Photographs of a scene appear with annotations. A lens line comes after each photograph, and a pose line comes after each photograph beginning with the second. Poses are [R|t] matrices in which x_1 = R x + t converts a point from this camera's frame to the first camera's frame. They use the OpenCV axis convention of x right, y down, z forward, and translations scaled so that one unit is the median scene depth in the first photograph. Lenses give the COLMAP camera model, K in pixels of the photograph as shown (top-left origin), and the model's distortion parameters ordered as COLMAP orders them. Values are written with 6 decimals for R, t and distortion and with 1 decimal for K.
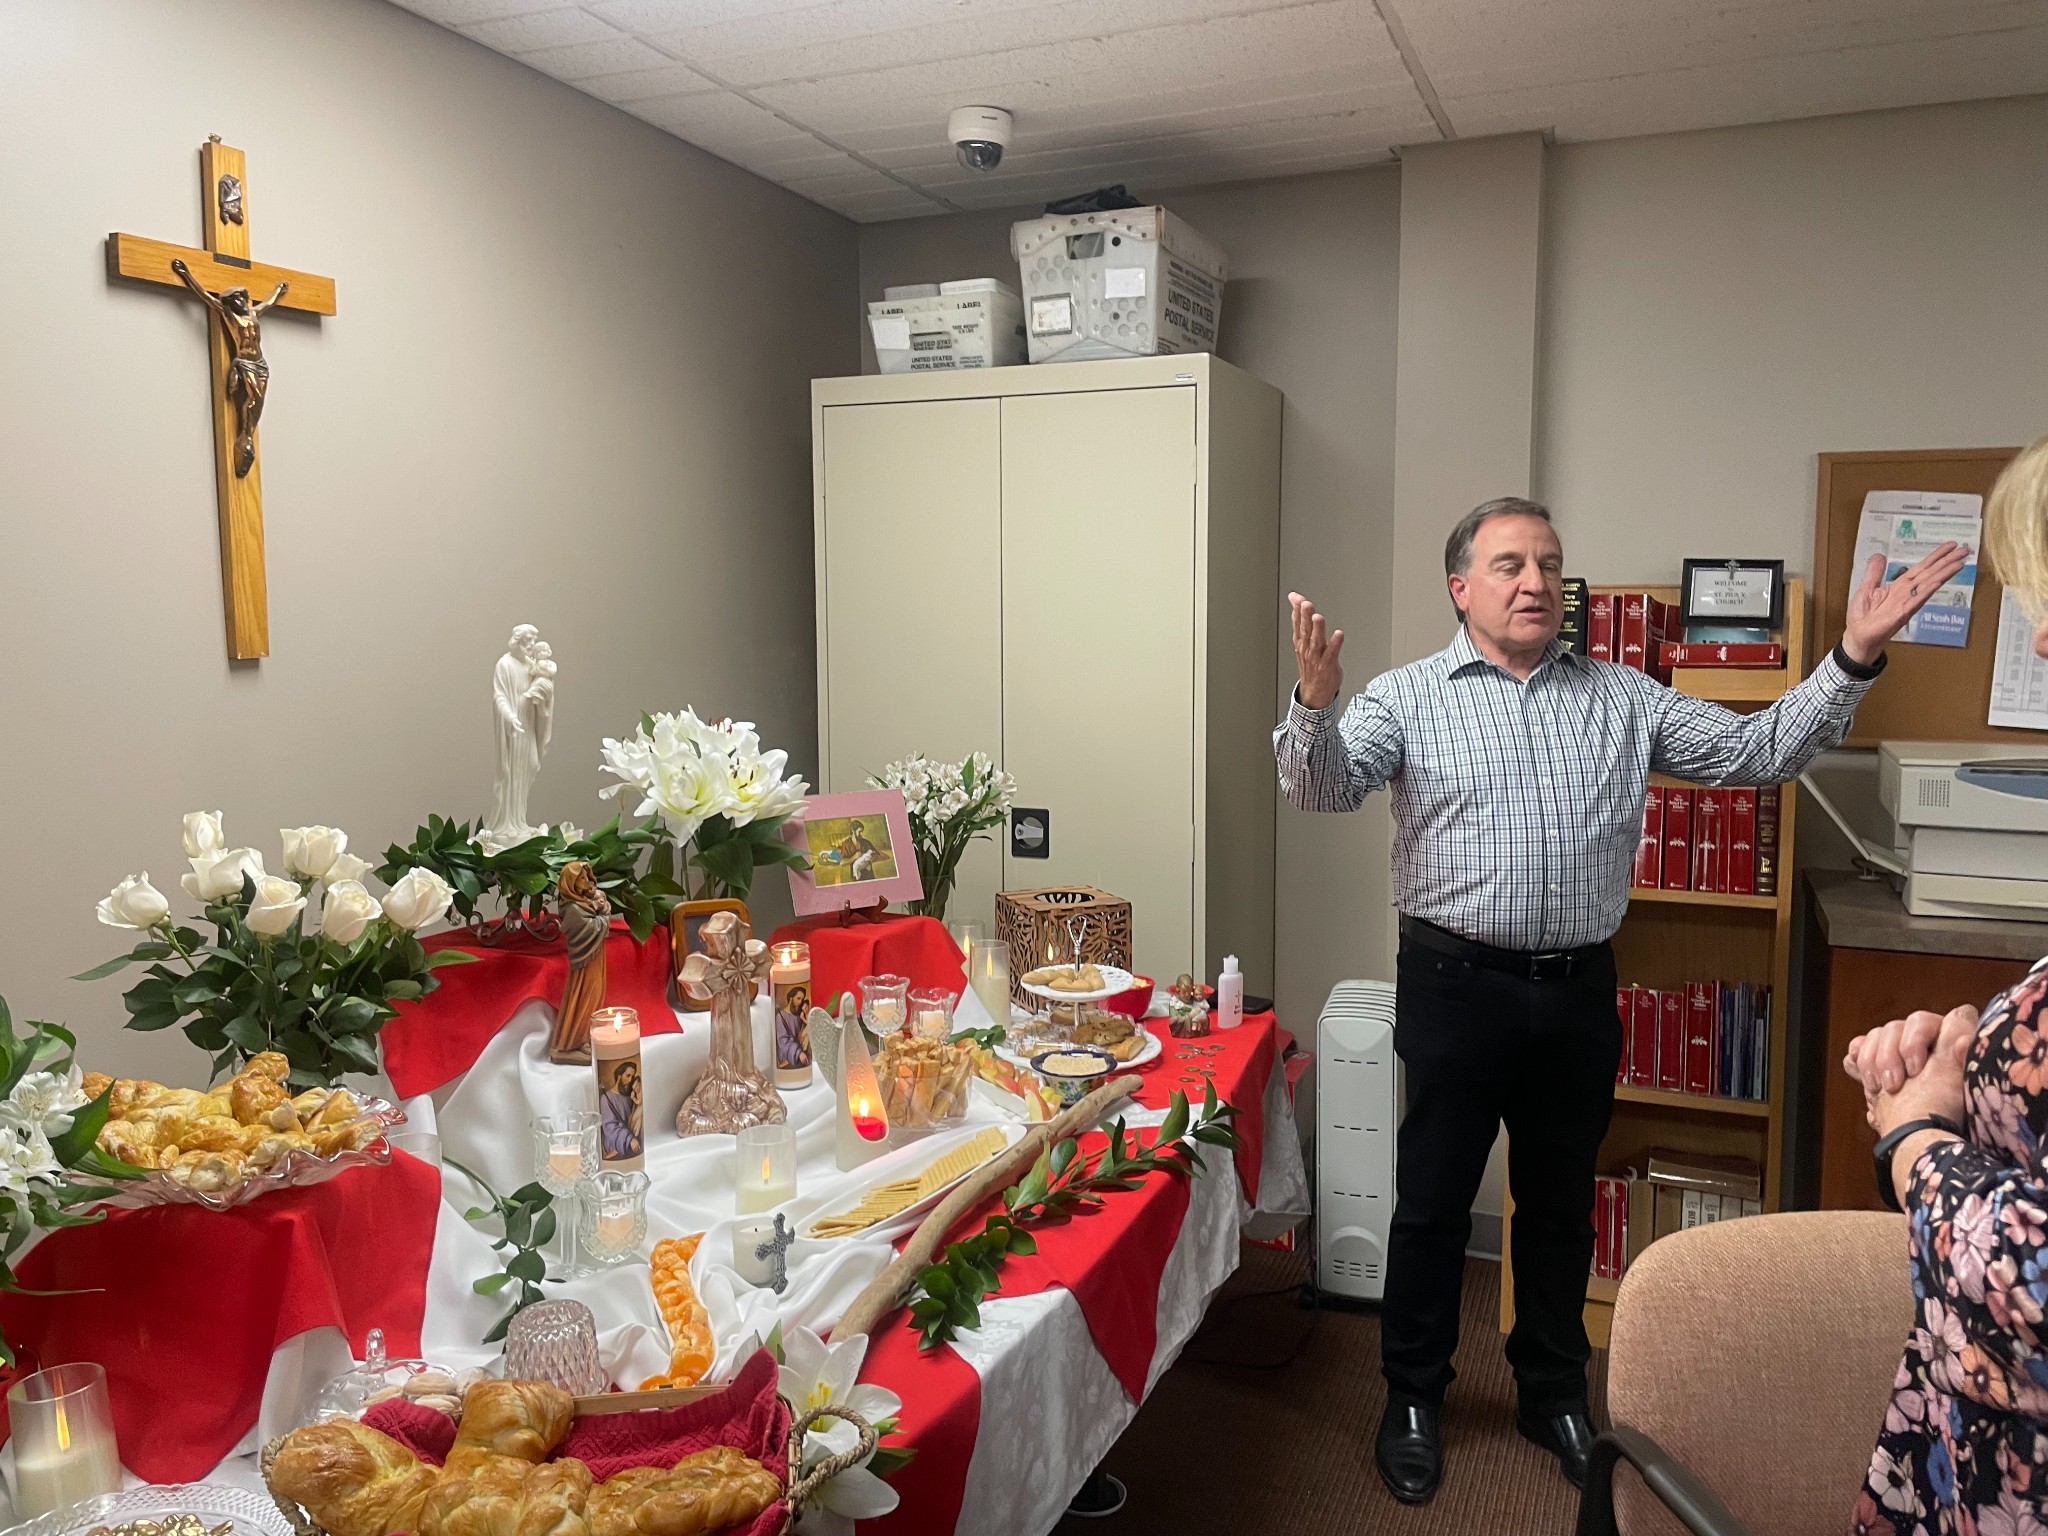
lens RADIAL K [[1554.8, 0, 1032.7], [0, 1554.8, 743.6], [0, 0, 1]] dist [0.079709, -0.117230]
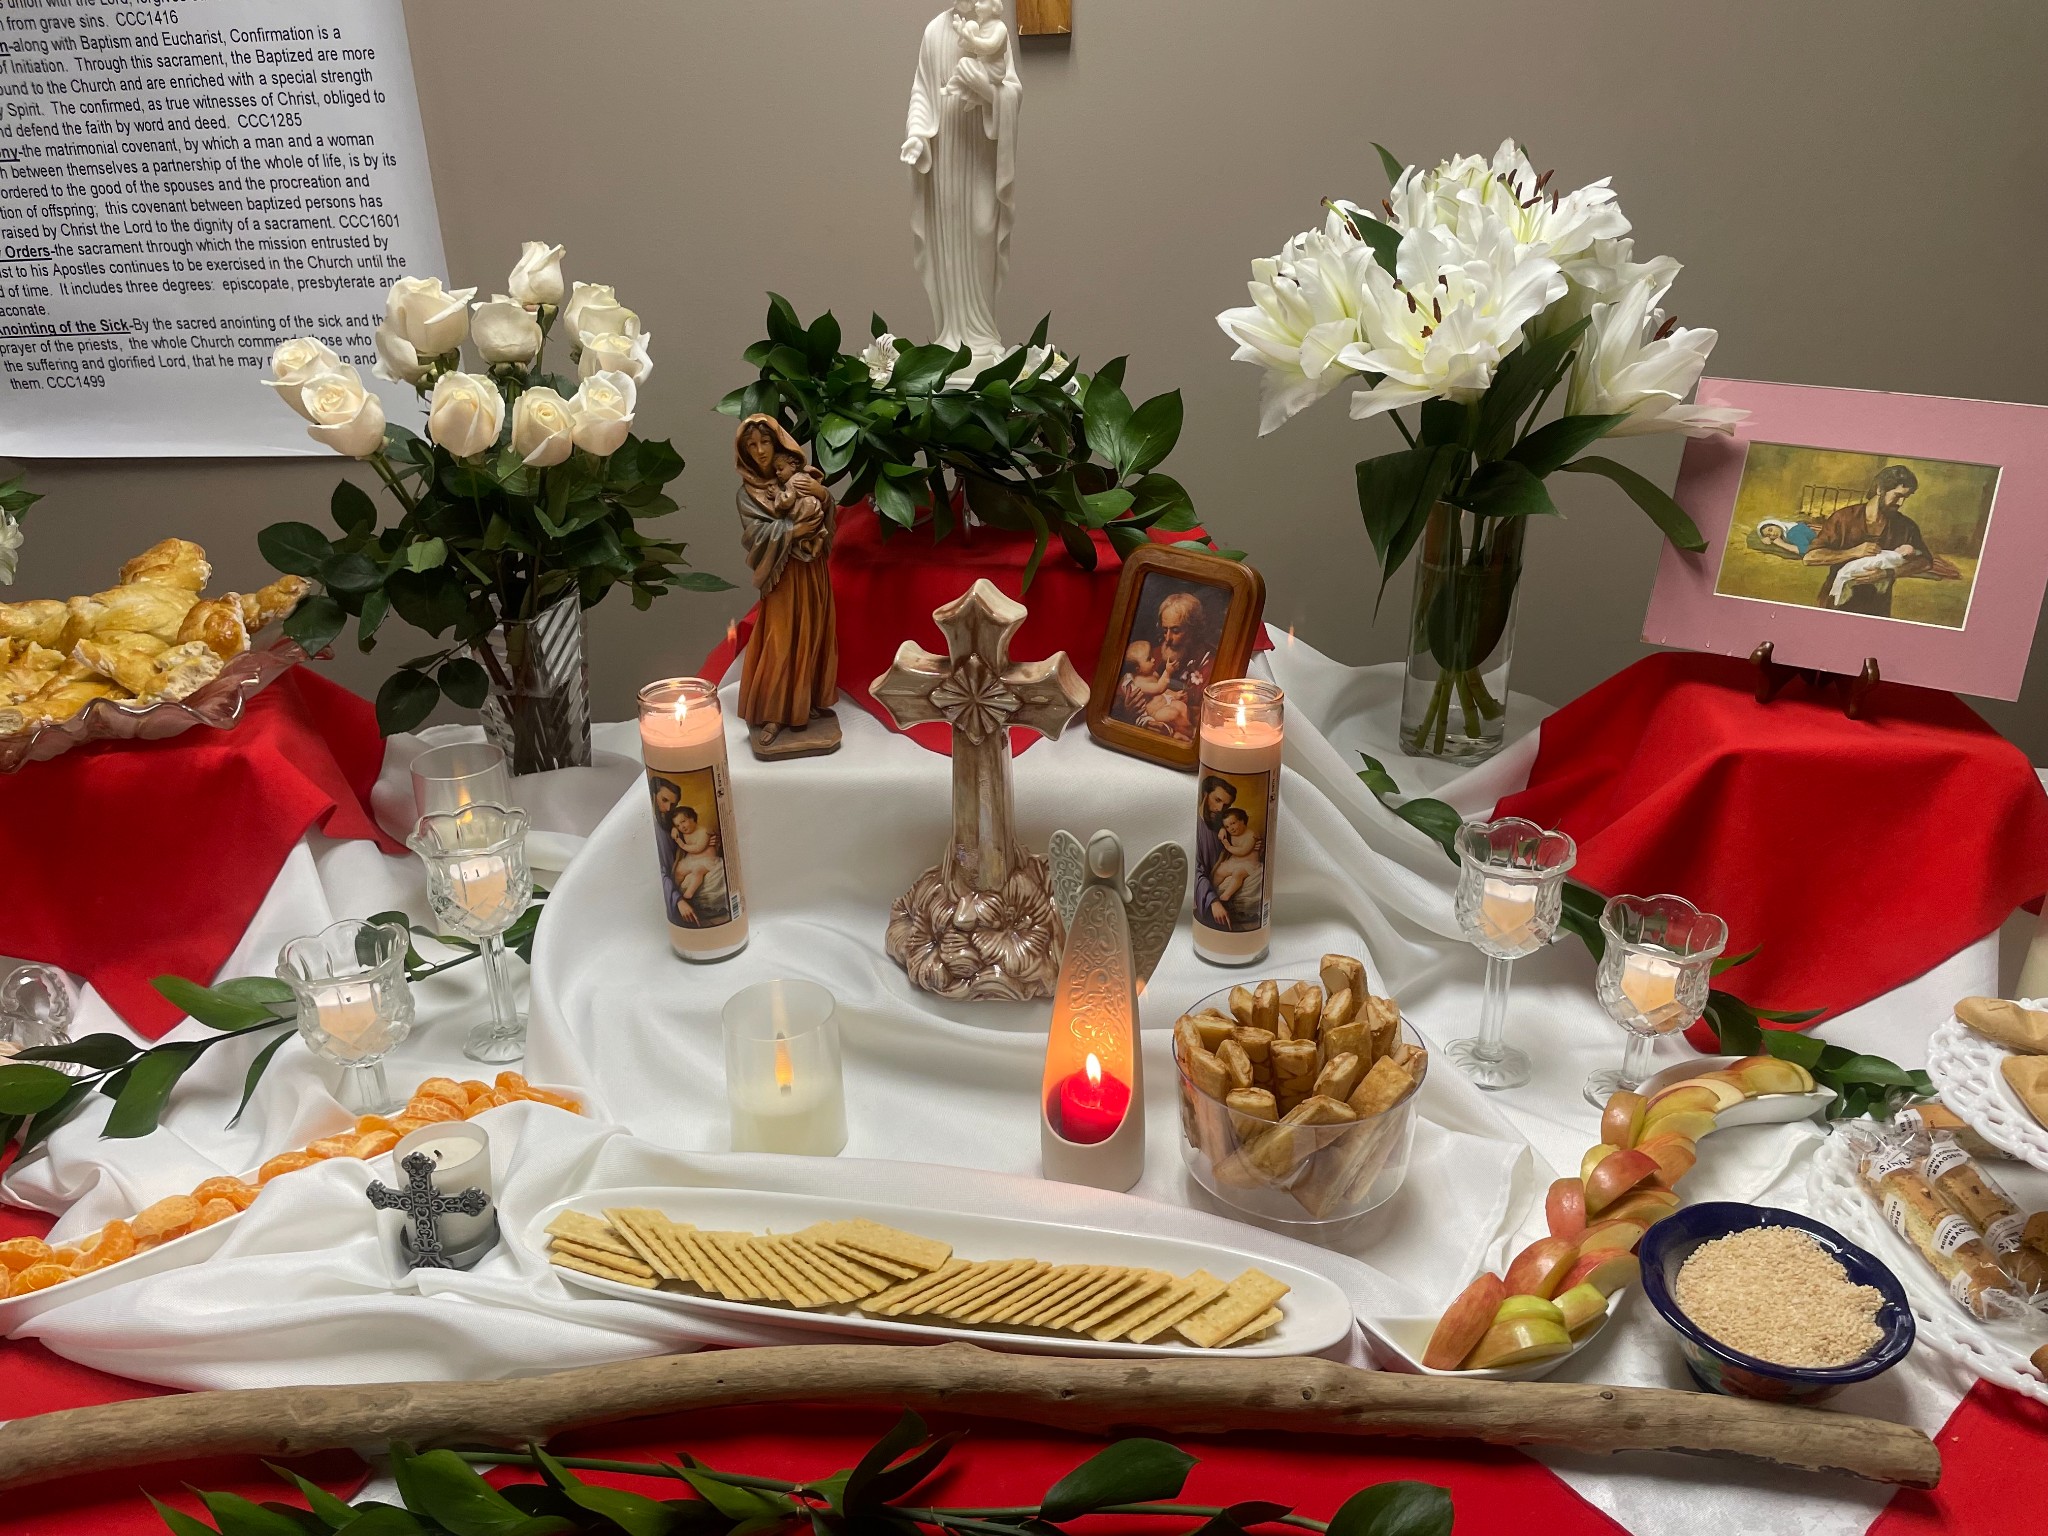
lens RADIAL K [[1554.8, 0, 1055.0], [0, 1554.8, 779.3], [0, 0, 1]] dist [0.079709, -0.117230]
pose [[0.359719, 0.391680, -0.846870, 0.224254], [-0.072307, 0.916599, 0.393216, -0.026641], [0.930255, -0.080213, 0.358039, 0.738129]]
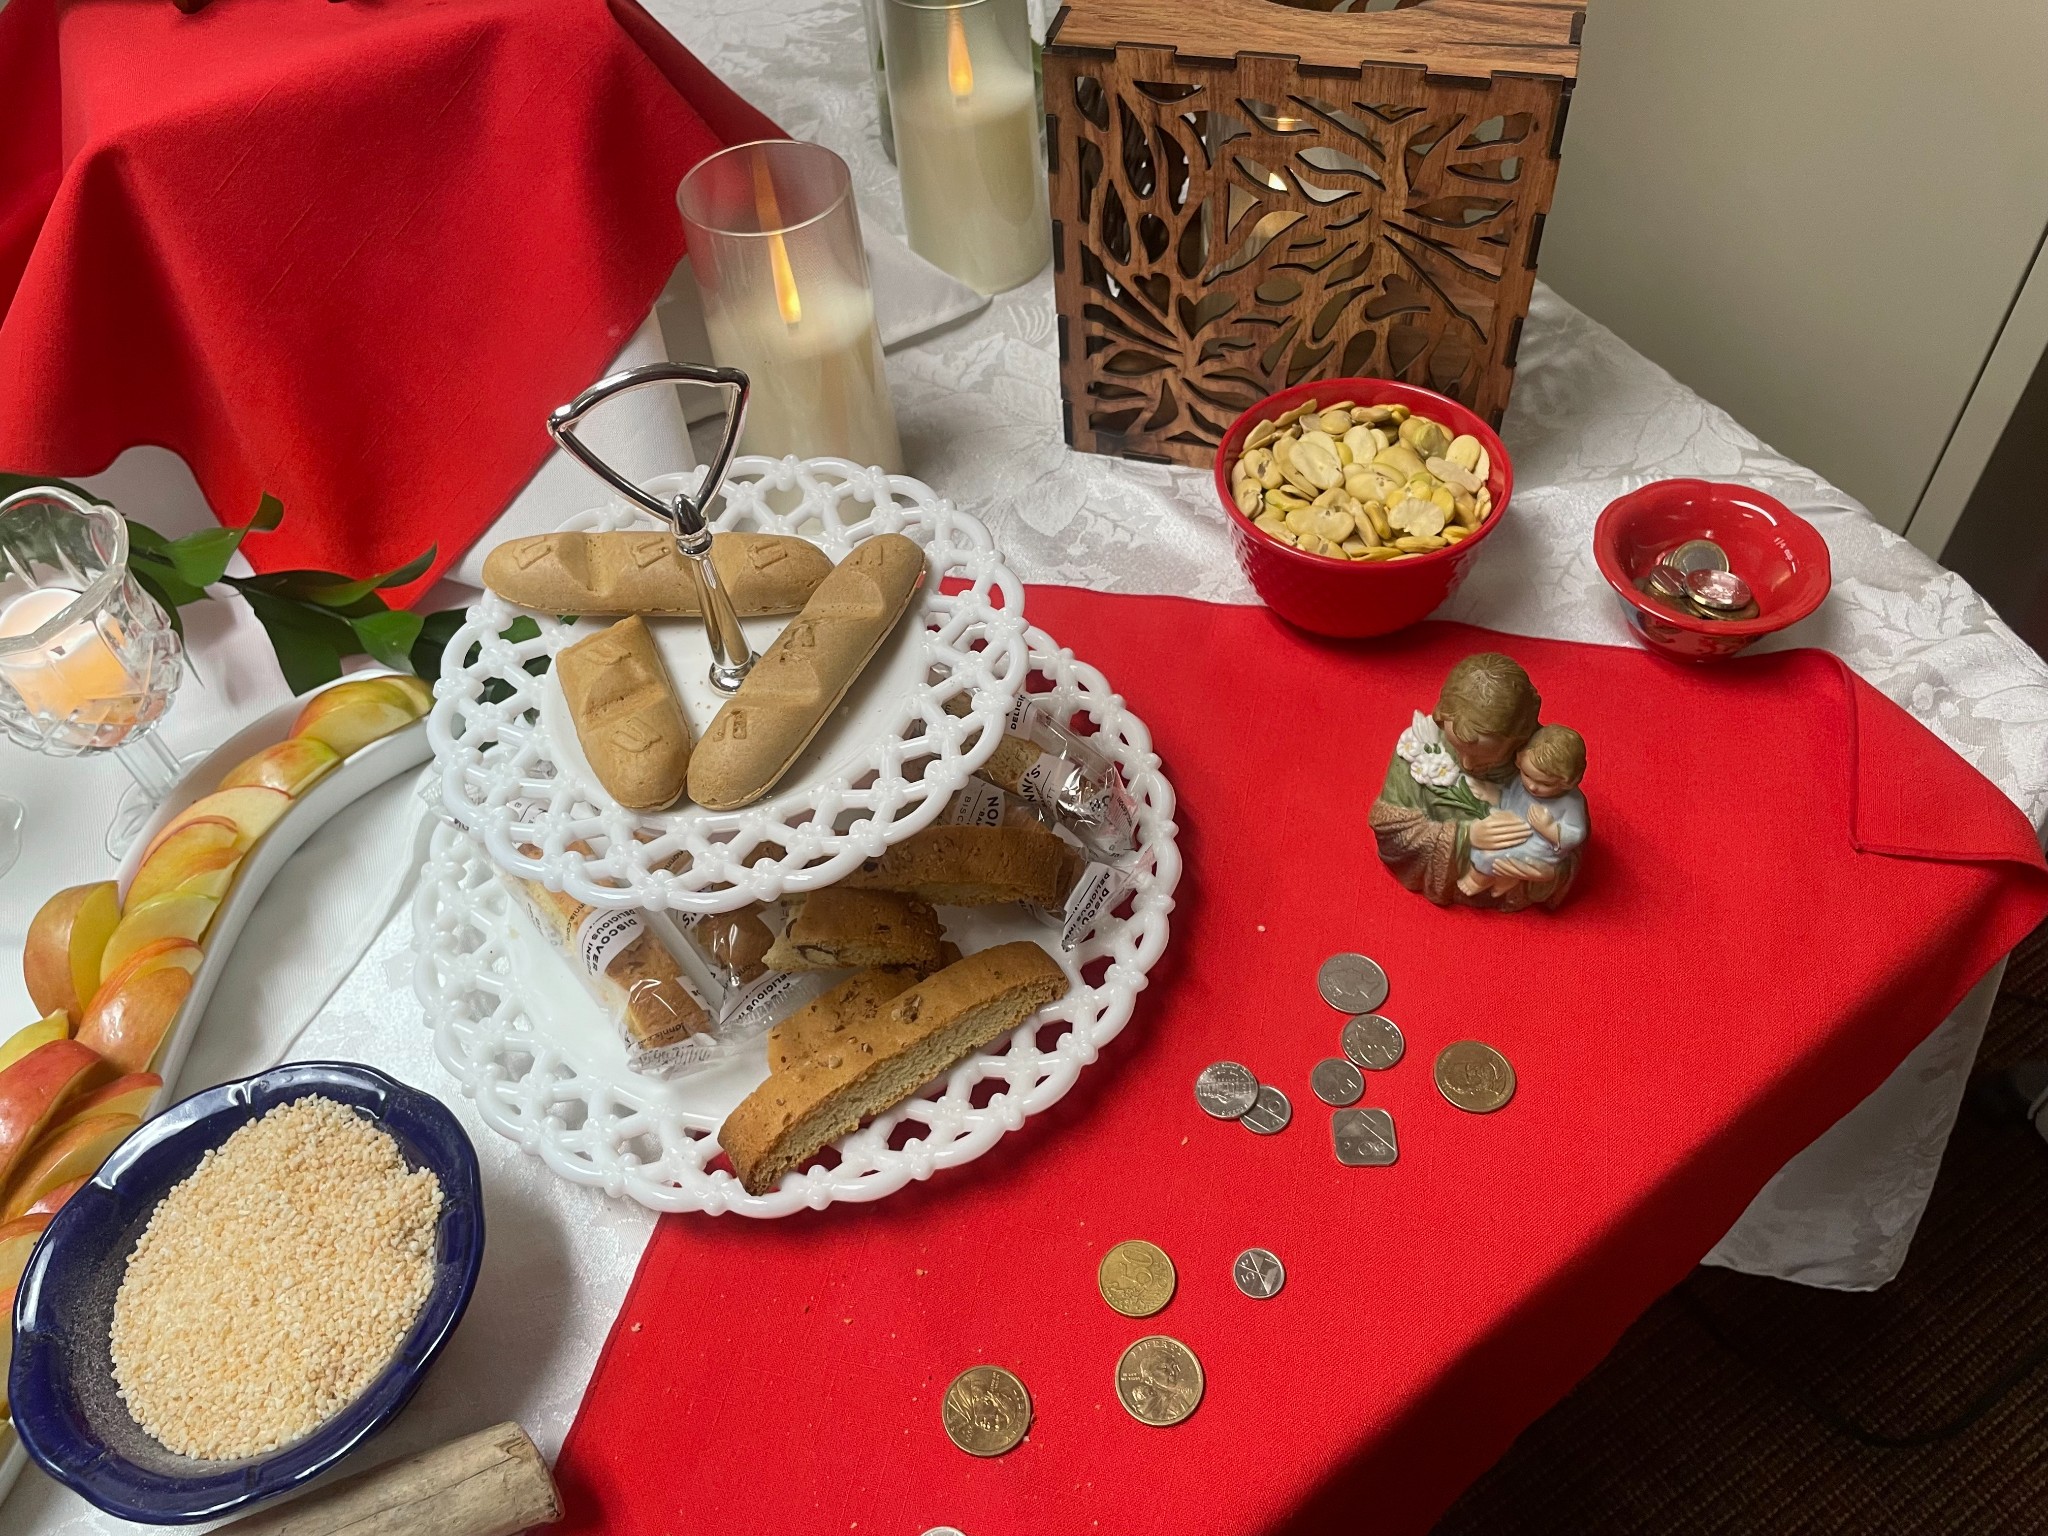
lens RADIAL K [[1554.8, 0, 1032.3], [0, 1554.8, 762.7], [0, 0, 1]] dist [0.079709, -0.117230]
pose [[0.805805, 0.428224, -0.409026, 0.156955], [0.005861, 0.684910, 0.728604, 0.023296], [0.592152, -0.589510, 0.549395, 0.992921]]
